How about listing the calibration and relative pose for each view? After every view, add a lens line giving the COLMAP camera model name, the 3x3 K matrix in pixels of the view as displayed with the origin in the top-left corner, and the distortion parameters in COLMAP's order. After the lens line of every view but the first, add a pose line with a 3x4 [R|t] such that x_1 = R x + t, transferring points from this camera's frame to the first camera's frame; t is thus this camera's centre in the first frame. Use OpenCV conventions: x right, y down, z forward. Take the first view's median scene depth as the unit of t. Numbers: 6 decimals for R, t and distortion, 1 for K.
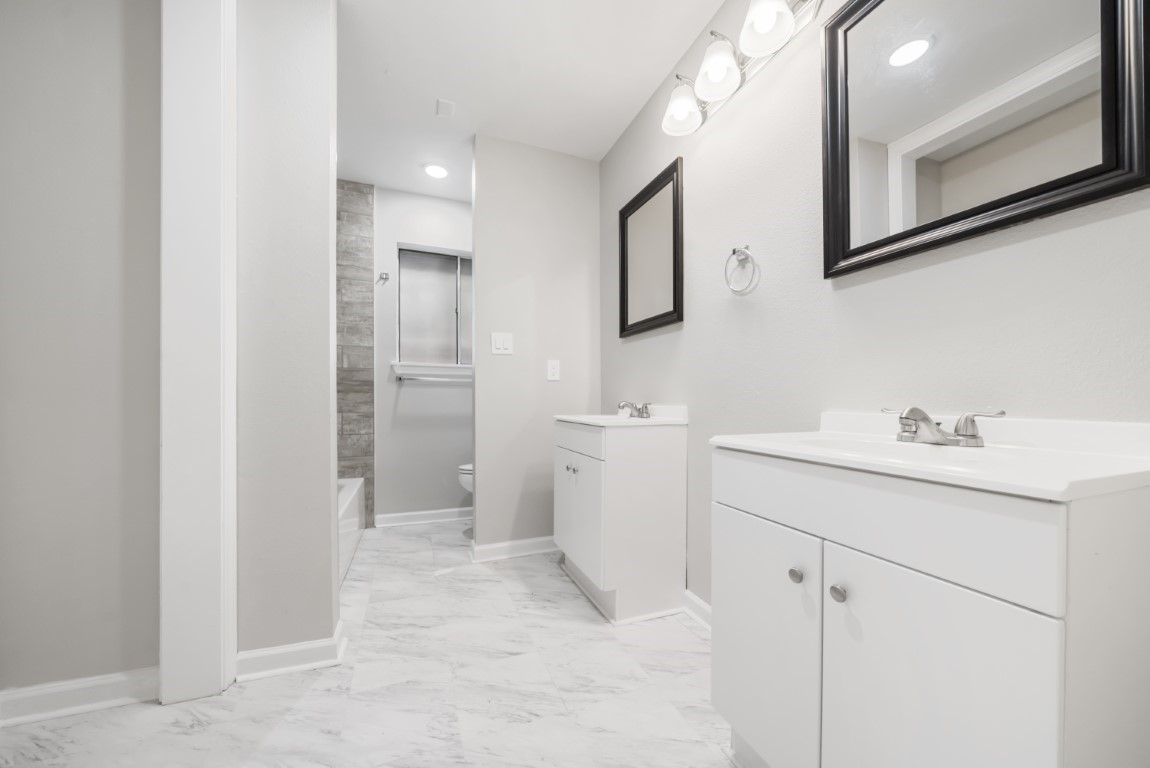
lens RADIAL K [[397.6, 0, 575.1], [0, 397.6, 391.2], [0, 0, 1]] dist [-0.006696, 0.000185]
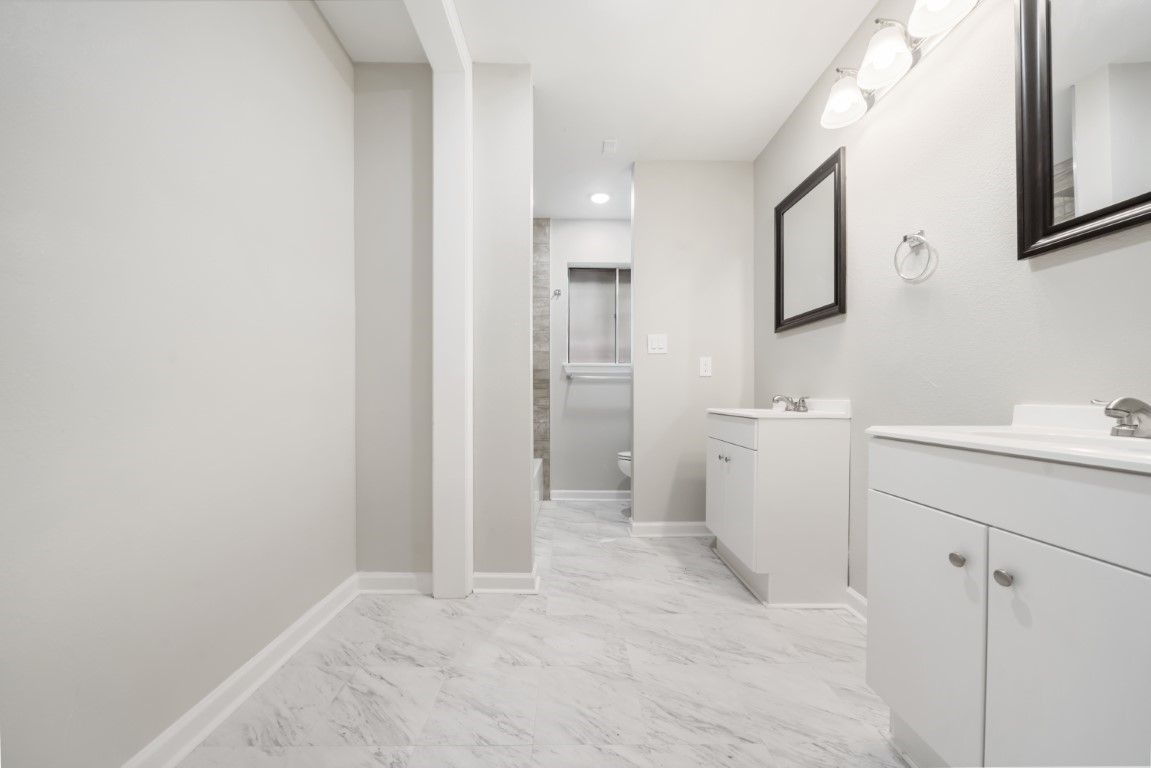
lens RADIAL K [[398.0, 0, 572.9], [0, 398.0, 404.0], [0, 0, 1]] dist [-0.006696, 0.000185]
pose [[0.934080, 0.002619, -0.357054, -0.008605], [0.012243, 0.999150, 0.039358, 0.002259], [0.356854, -0.041135, 0.933254, -0.183193]]
